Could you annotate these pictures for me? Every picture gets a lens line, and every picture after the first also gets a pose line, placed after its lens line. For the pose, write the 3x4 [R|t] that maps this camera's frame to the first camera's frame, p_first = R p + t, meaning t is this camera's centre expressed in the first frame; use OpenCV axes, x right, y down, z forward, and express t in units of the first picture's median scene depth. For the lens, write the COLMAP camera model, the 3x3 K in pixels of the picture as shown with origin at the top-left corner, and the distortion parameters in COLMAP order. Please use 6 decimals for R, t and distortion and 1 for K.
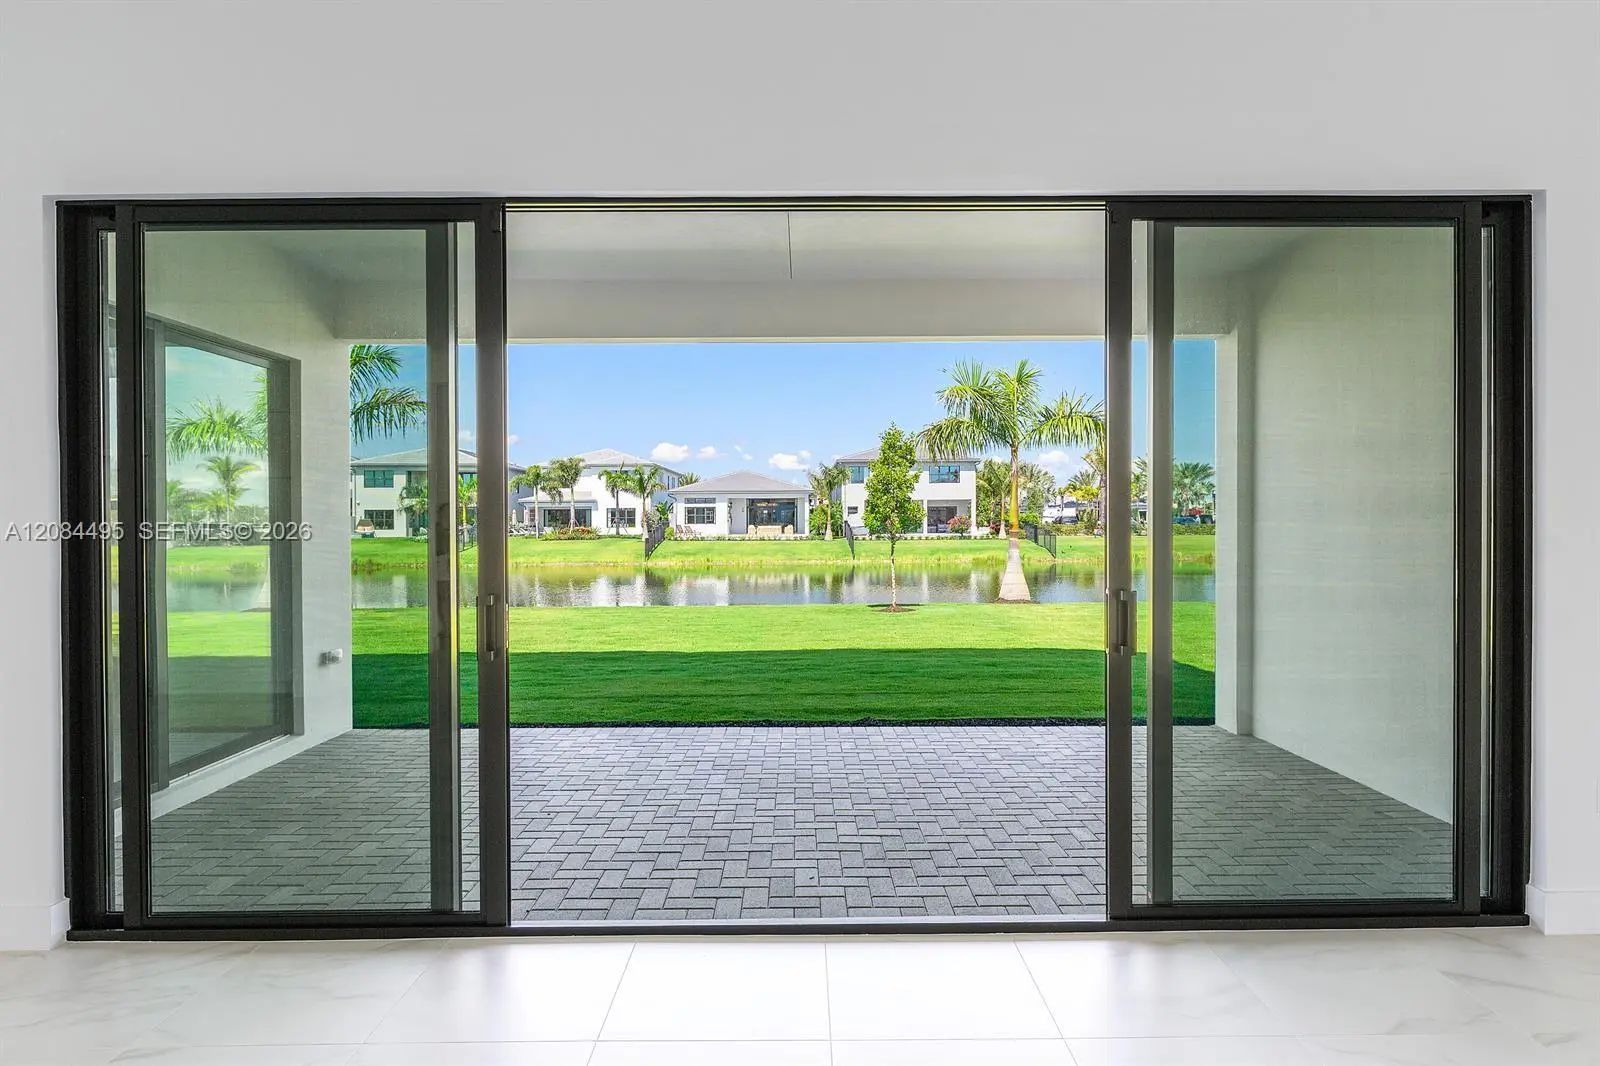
lens RADIAL K [[922.6, 0, 786.1], [0, 922.6, 518.7], [0, 0, 1]] dist [0.015908, 0.000263]
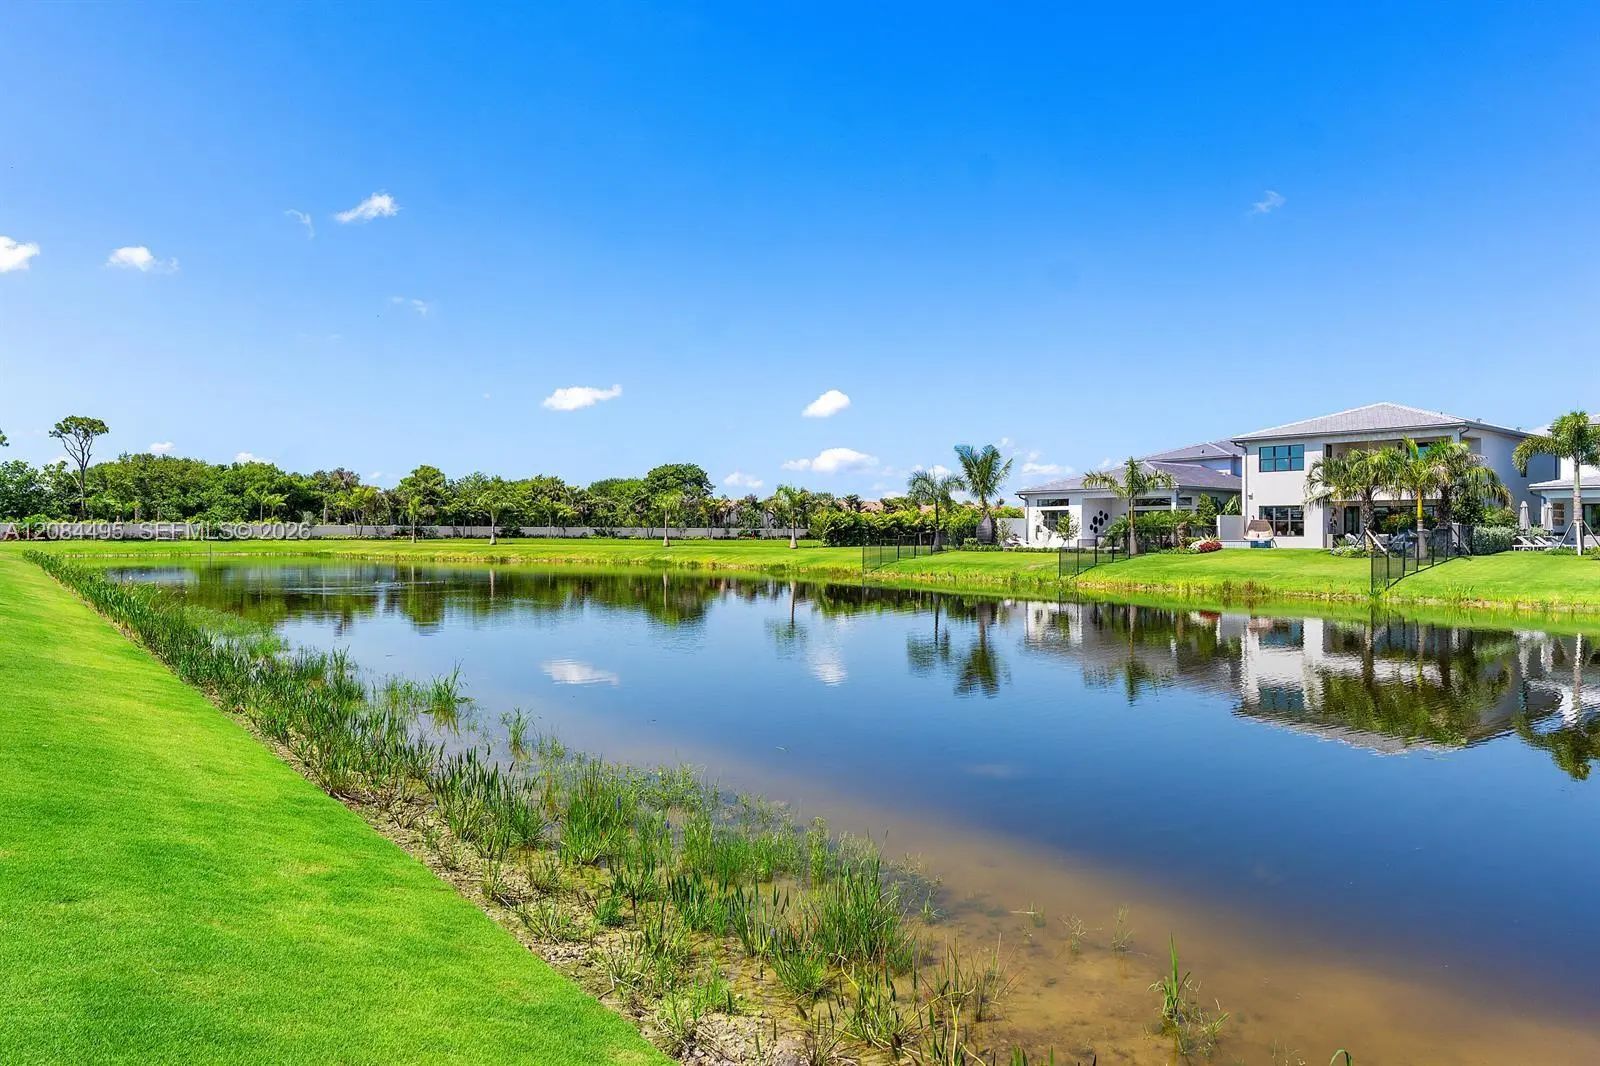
lens RADIAL K [[1035.6, 0, 869.1], [0, 1035.6, 531.2], [0, 0, 1]] dist [0.007493, 0.006463]
pose [[0.681575, 0.007999, -0.731704, -0.111875], [-0.010529, 0.999944, 0.001124, 0.011034], [0.731672, 0.006938, 0.681621, 0.311953]]
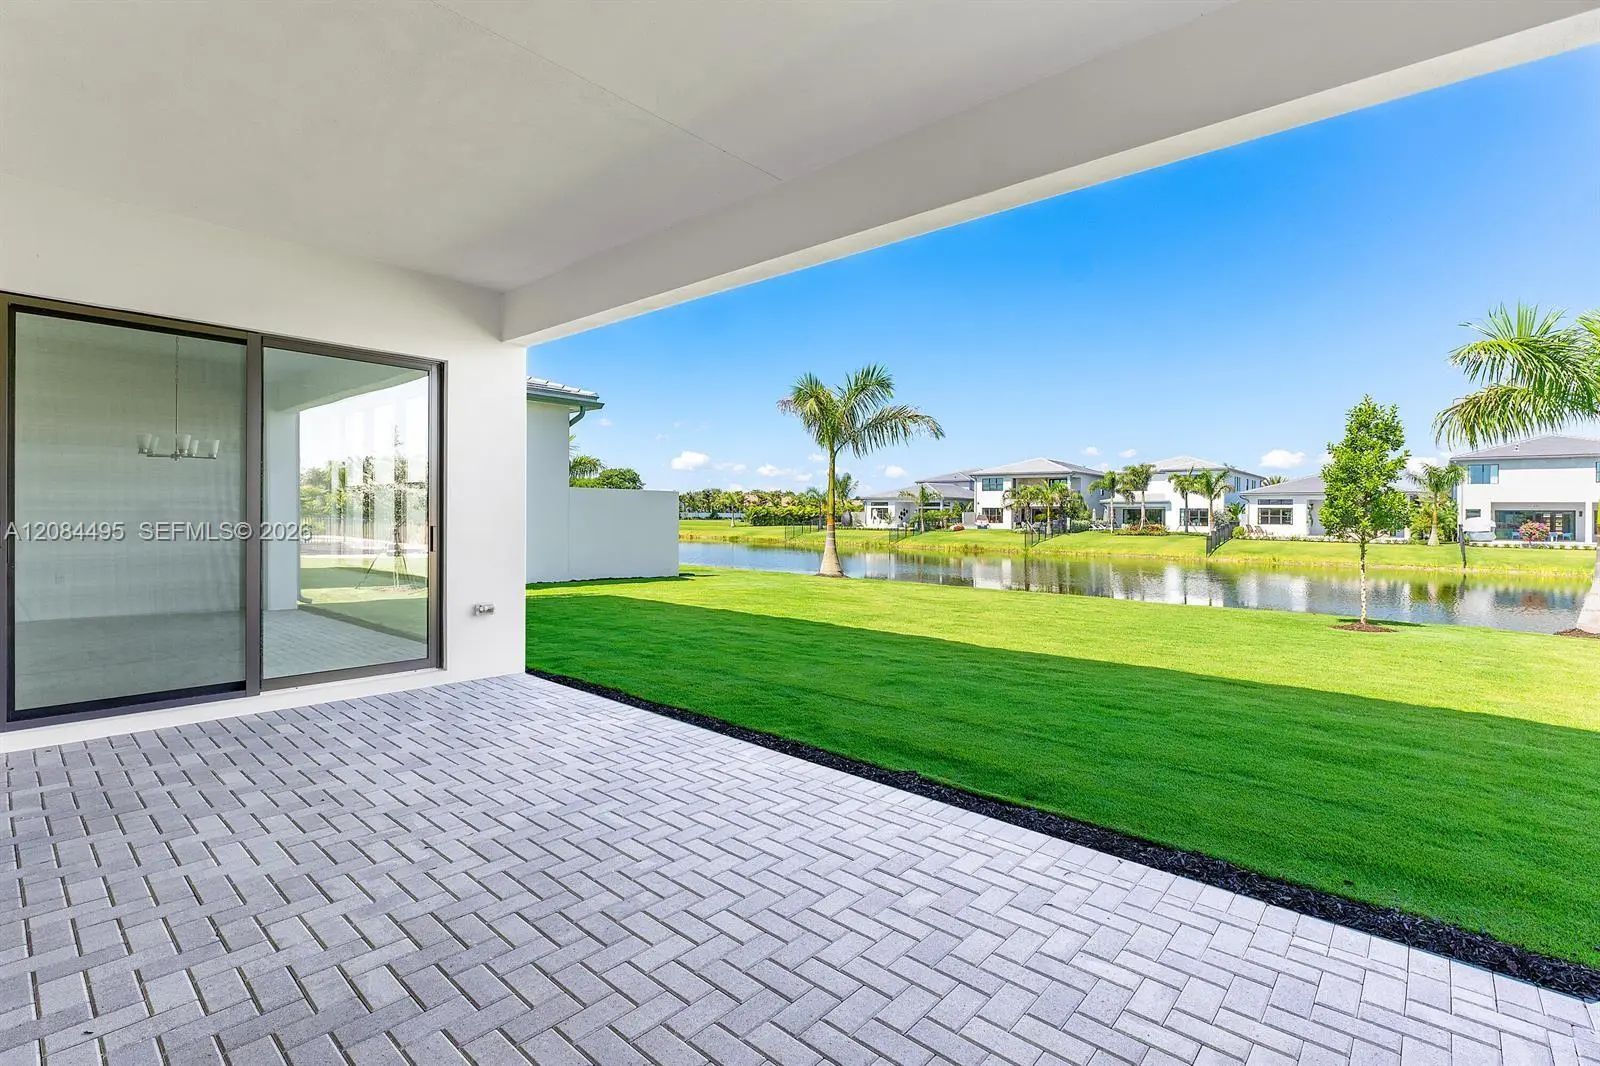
lens RADIAL K [[718.3, 0, 807.8], [0, 718.3, 530.9], [0, 0, 1]] dist [-0.011205, 0.001705]
pose [[0.758105, 0.030147, -0.651435, 0.033684], [-0.017578, 0.999513, 0.025798, 0.001497], [0.651896, -0.008106, 0.758265, 0.046397]]
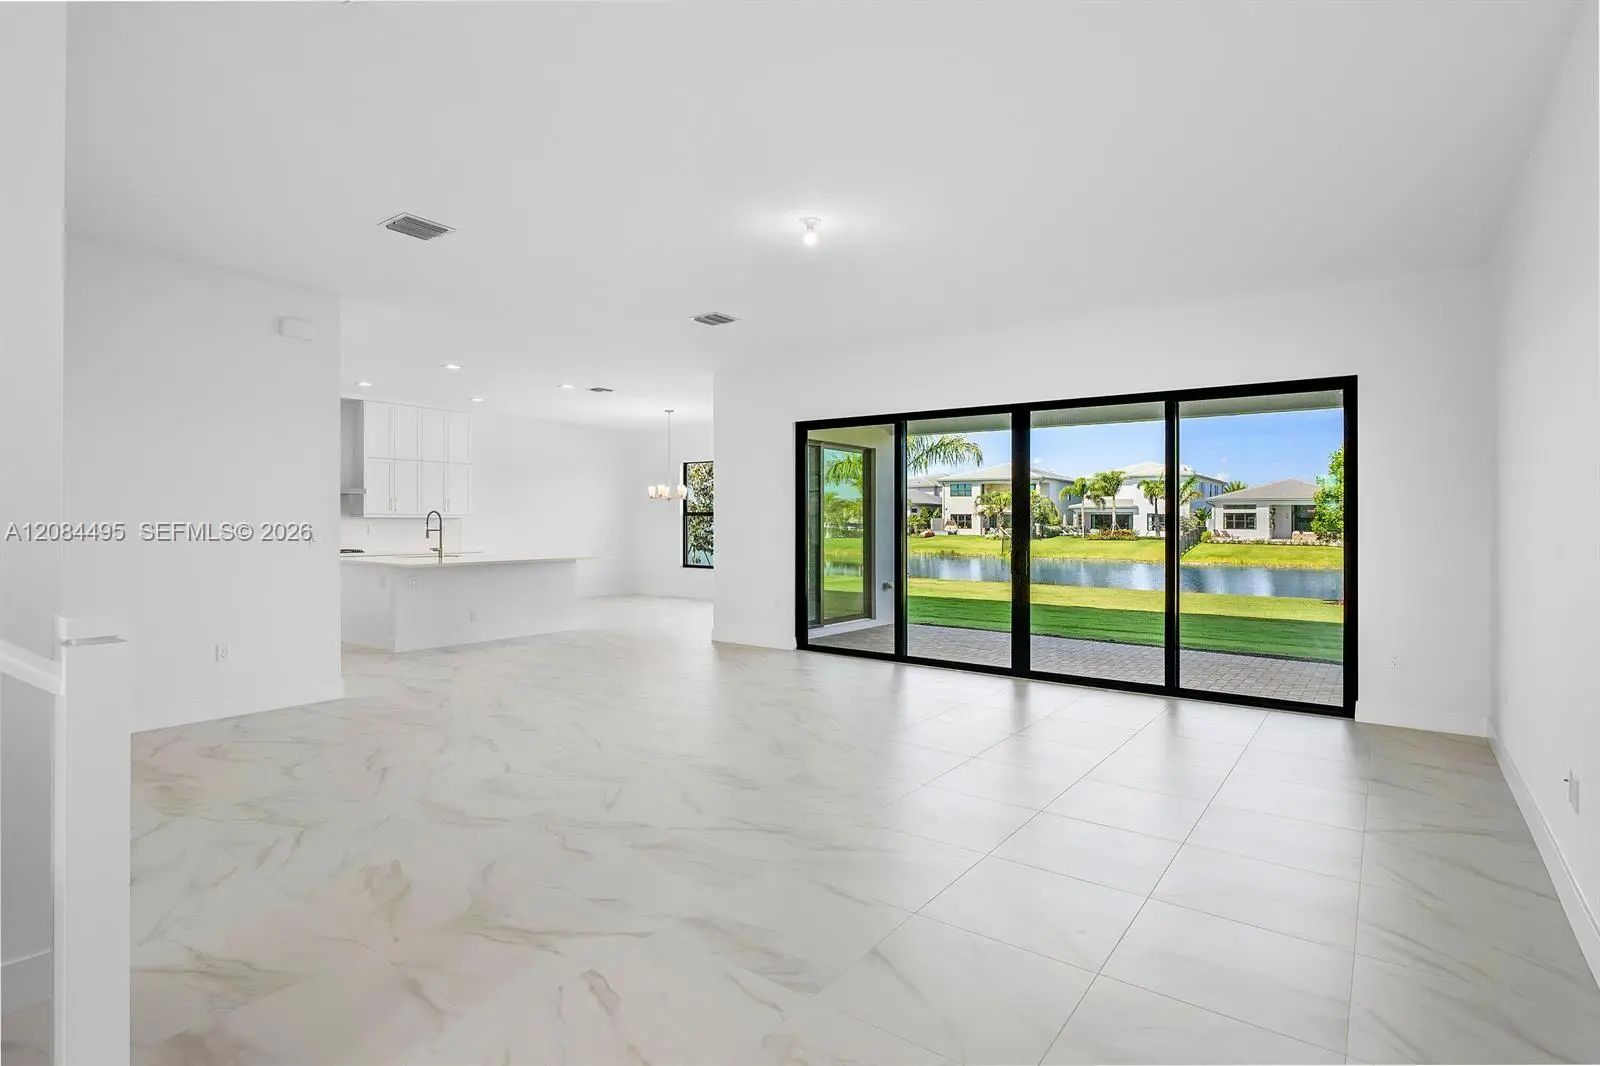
lens RADIAL K [[798.8, 0, 809.7], [0, 798.8, 520.9], [0, 0, 1]] dist [0.024376, -0.004591]
pose [[0.819281, 0.011058, -0.573285, 0.033378], [-0.011537, 0.999930, 0.002800, -0.000243], [0.573276, 0.004320, 0.819351, -0.049029]]
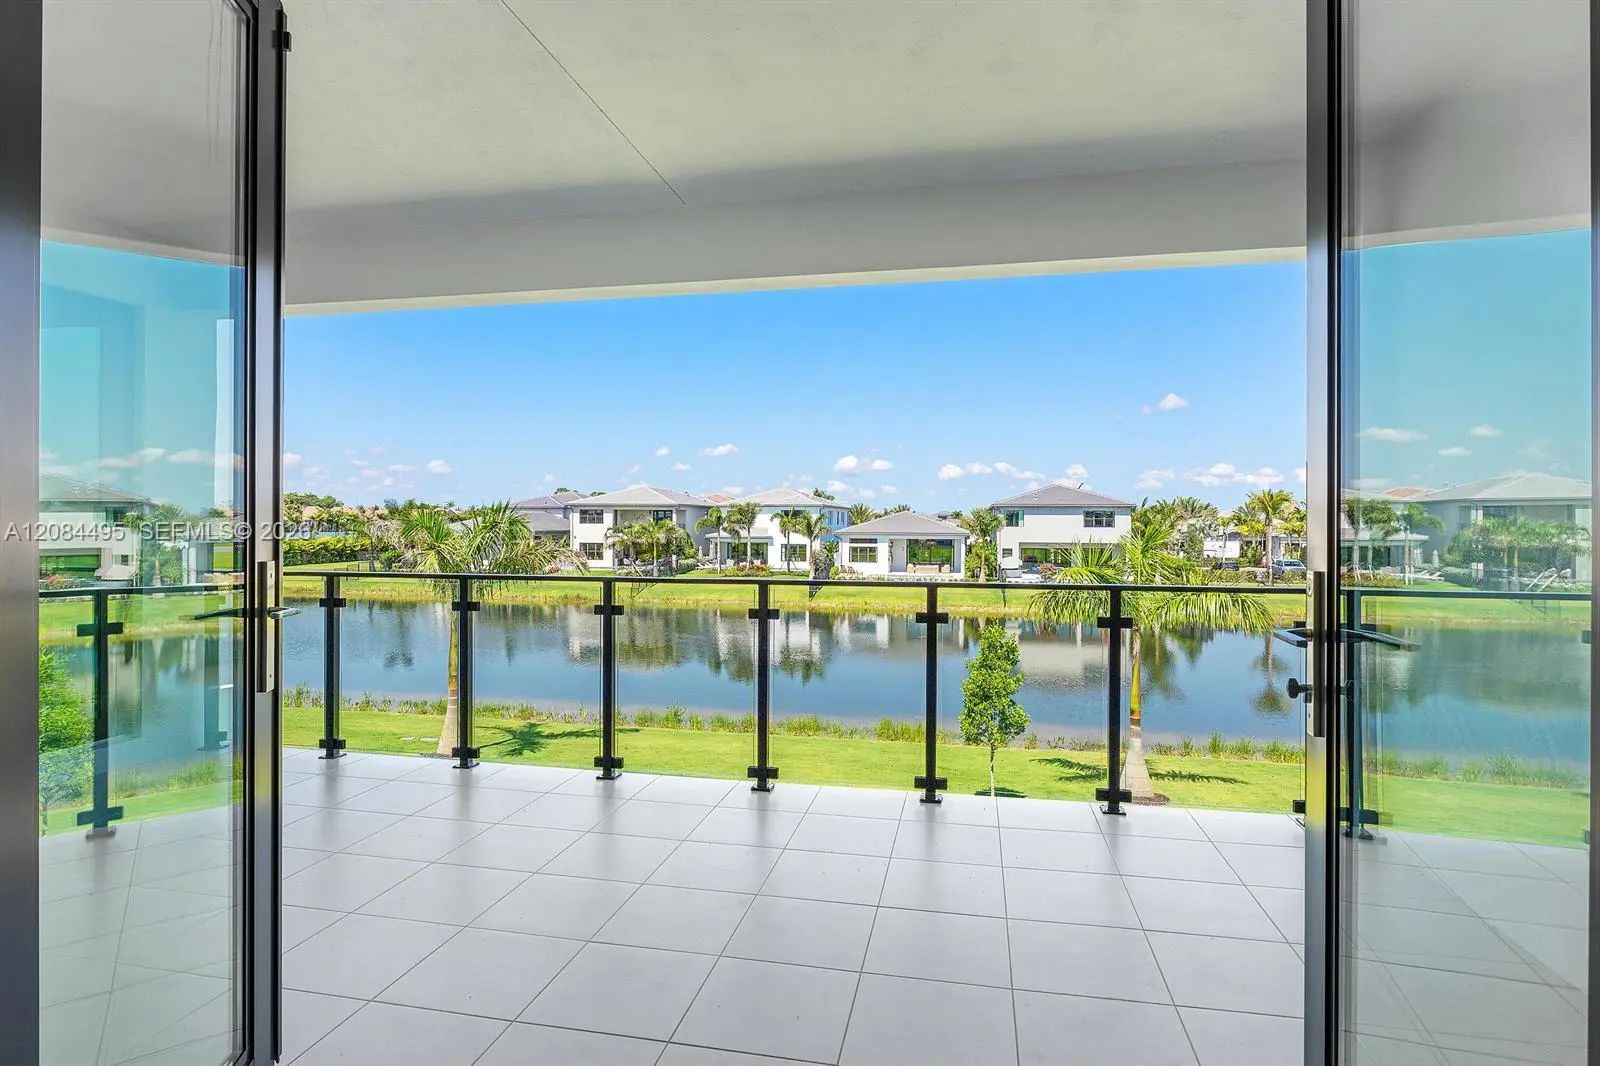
lens RADIAL K [[819.2, 0, 791.3], [0, 819.2, 515.5], [0, 0, 1]] dist [0.007241, 0.000719]
pose [[0.979804, 0.010171, -0.199701, 0.017393], [-0.011325, 0.999925, -0.004634, -0.044361], [0.199639, 0.006802, 0.979846, 0.031583]]
